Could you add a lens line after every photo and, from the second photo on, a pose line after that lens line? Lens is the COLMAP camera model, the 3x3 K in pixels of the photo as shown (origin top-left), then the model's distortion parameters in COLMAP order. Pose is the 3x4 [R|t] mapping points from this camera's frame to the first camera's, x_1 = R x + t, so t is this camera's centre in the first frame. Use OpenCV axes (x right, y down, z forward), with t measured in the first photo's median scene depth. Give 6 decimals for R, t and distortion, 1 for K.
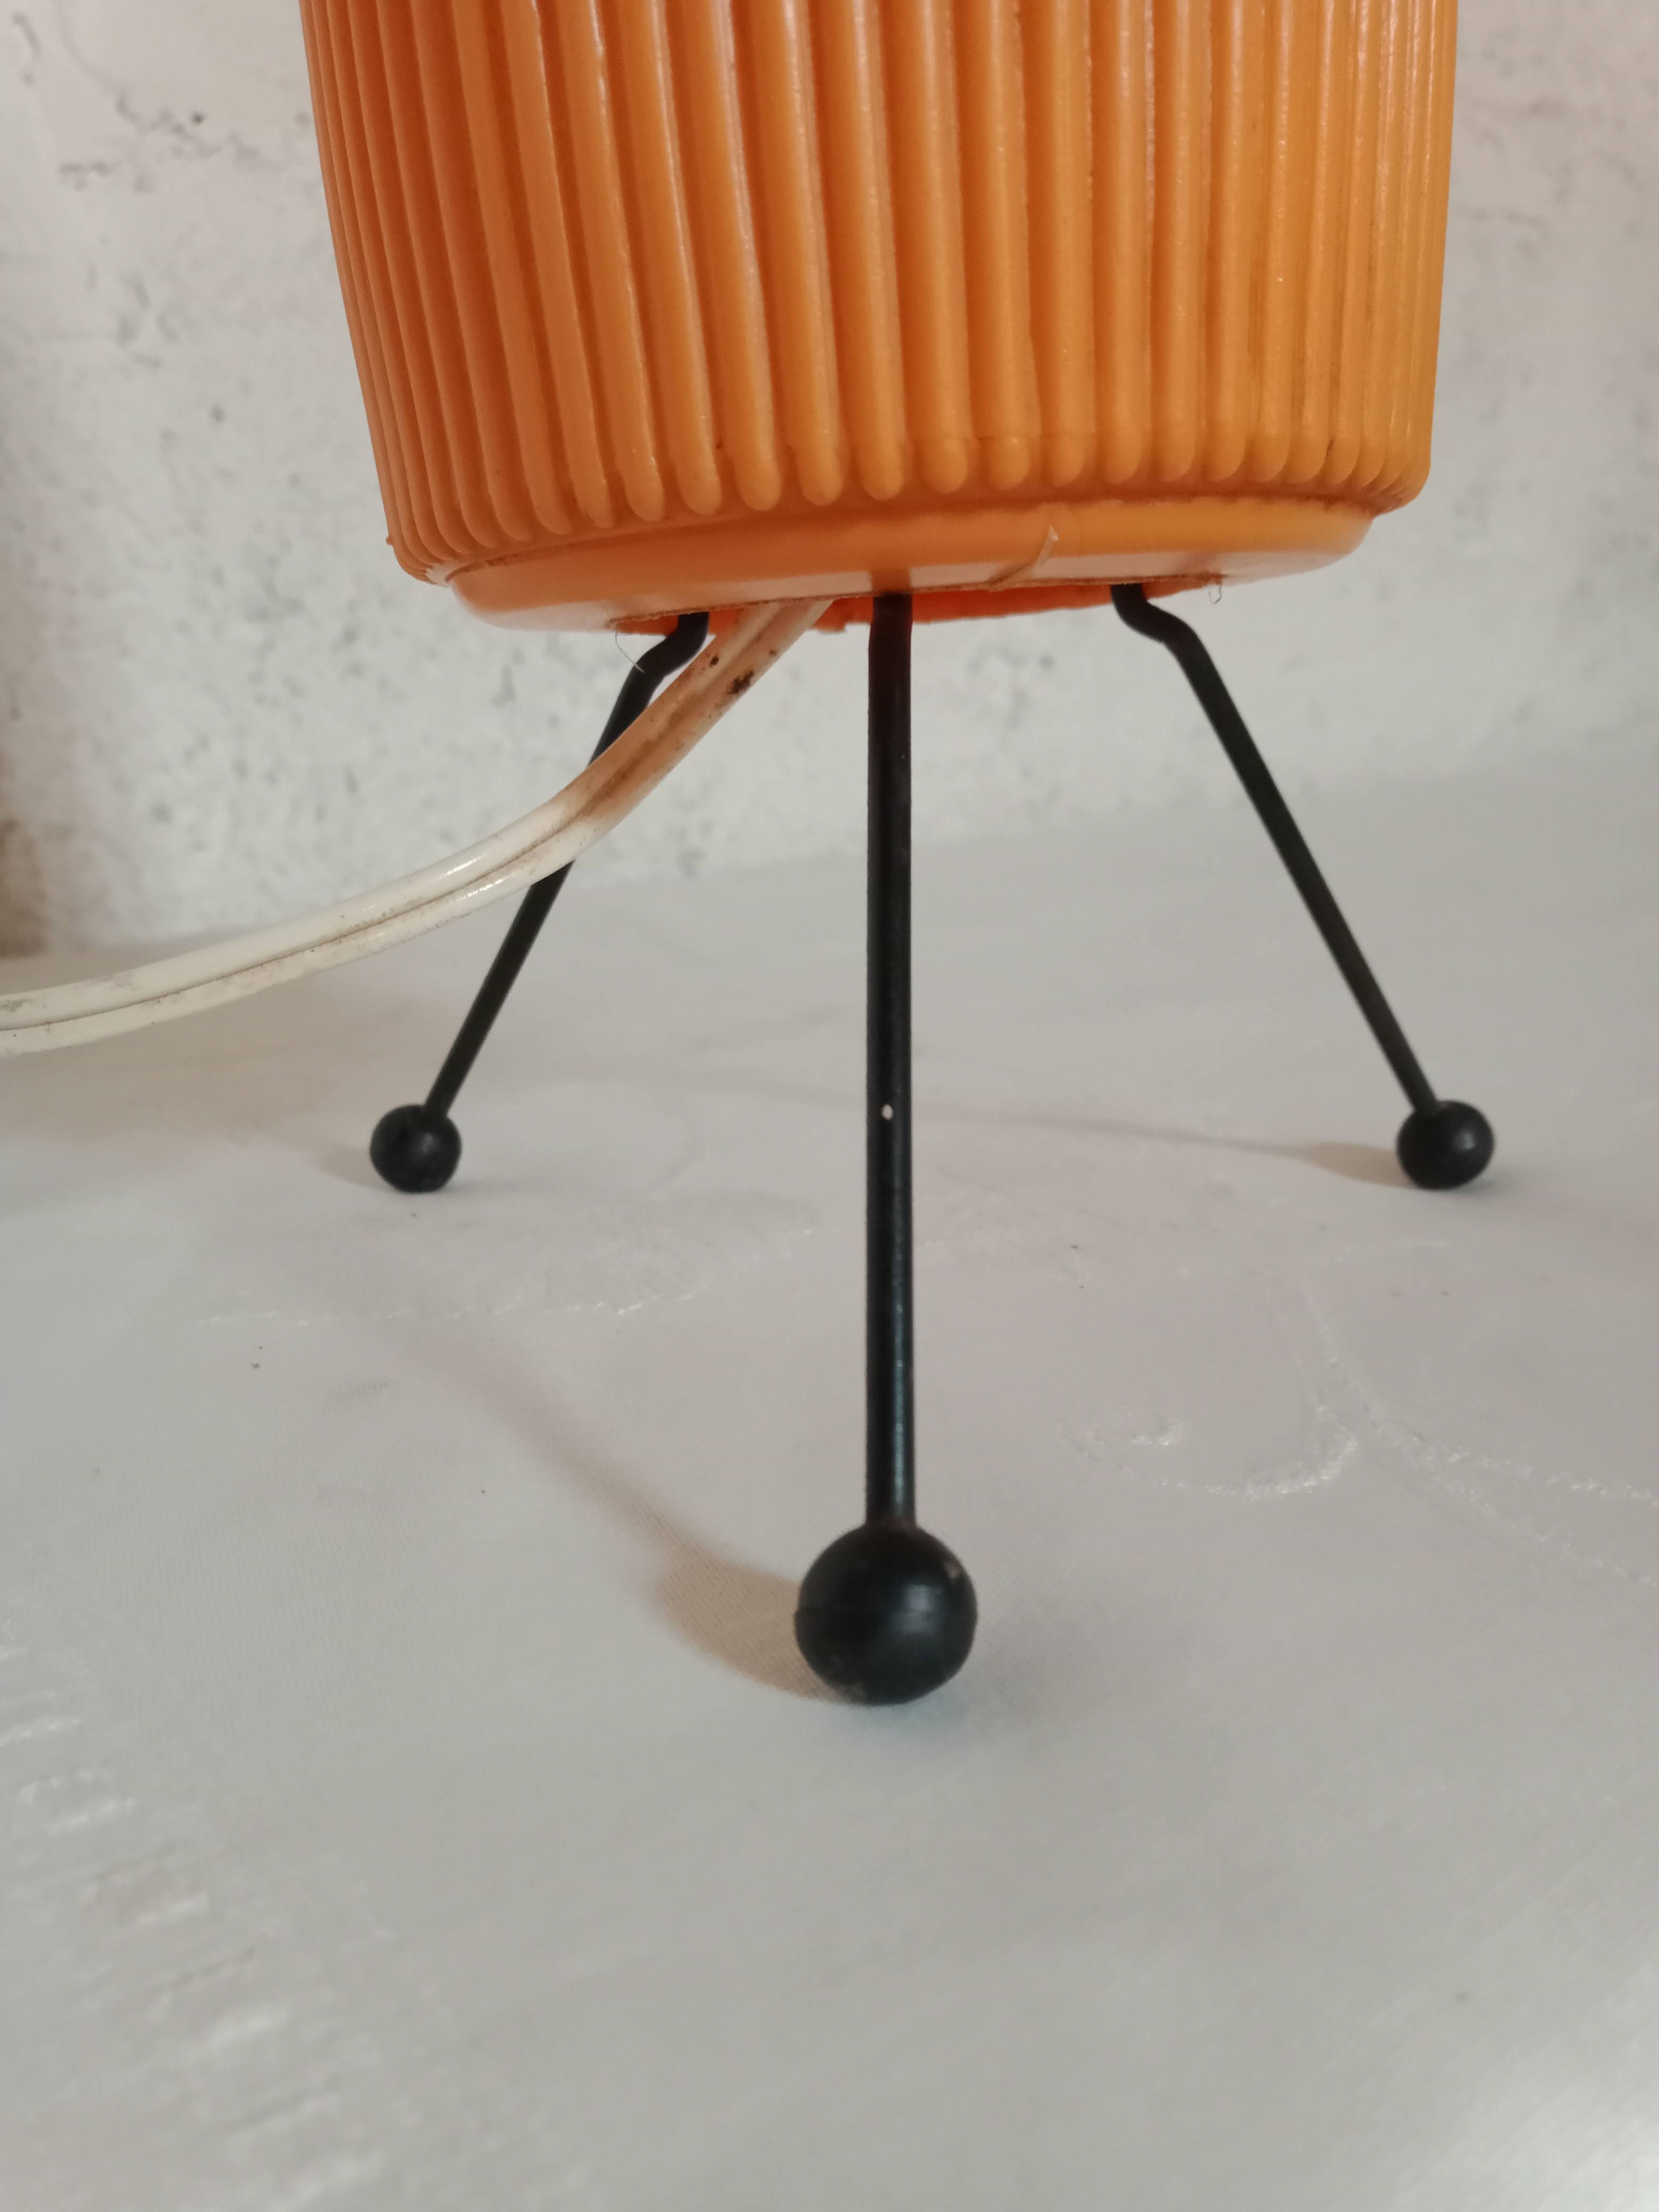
lens RADIAL K [[1724.7, 0, 766.1], [0, 1724.7, 1003.6], [0, 0, 1]] dist [0.006681, 0.008179]
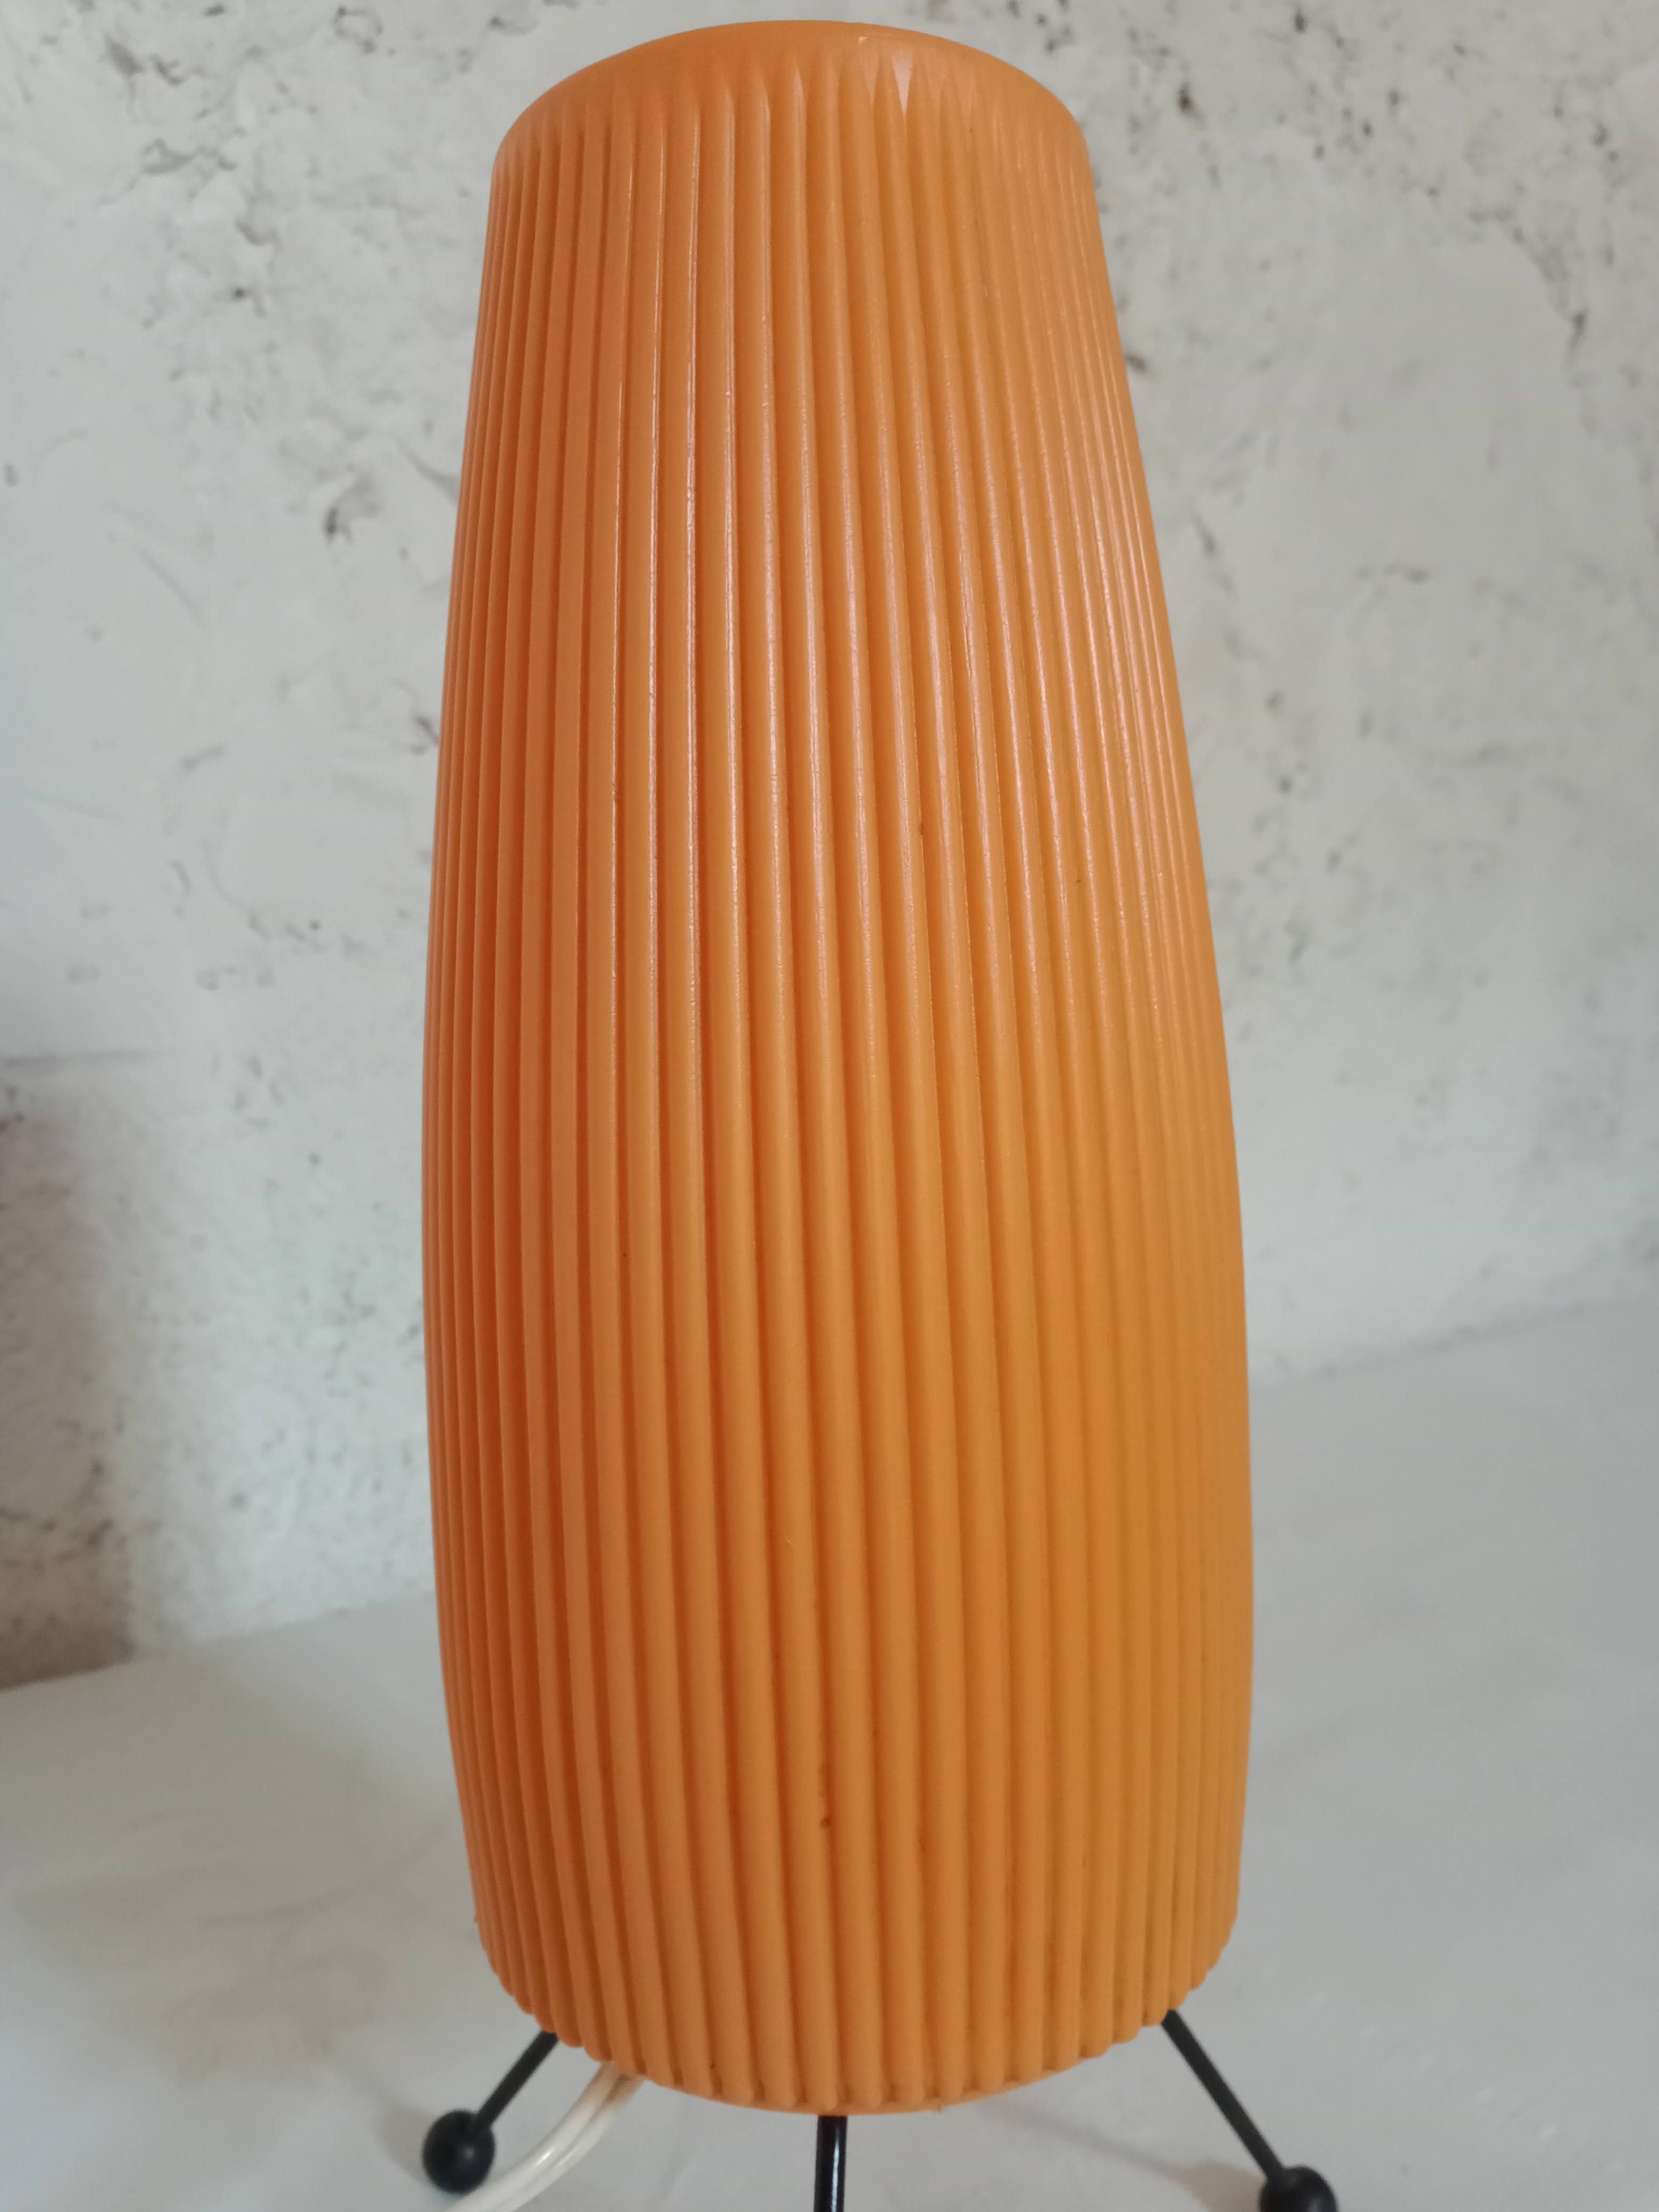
lens RADIAL K [[1724.7, 0, 811.5], [0, 1724.7, 1105.1], [0, 0, 1]] dist [0.006681, 0.008179]
pose [[0.999359, 0.035042, 0.007321, 0.007606], [-0.033934, 0.992423, -0.118085, -0.251745], [-0.011404, 0.117761, 0.992976, -0.161702]]
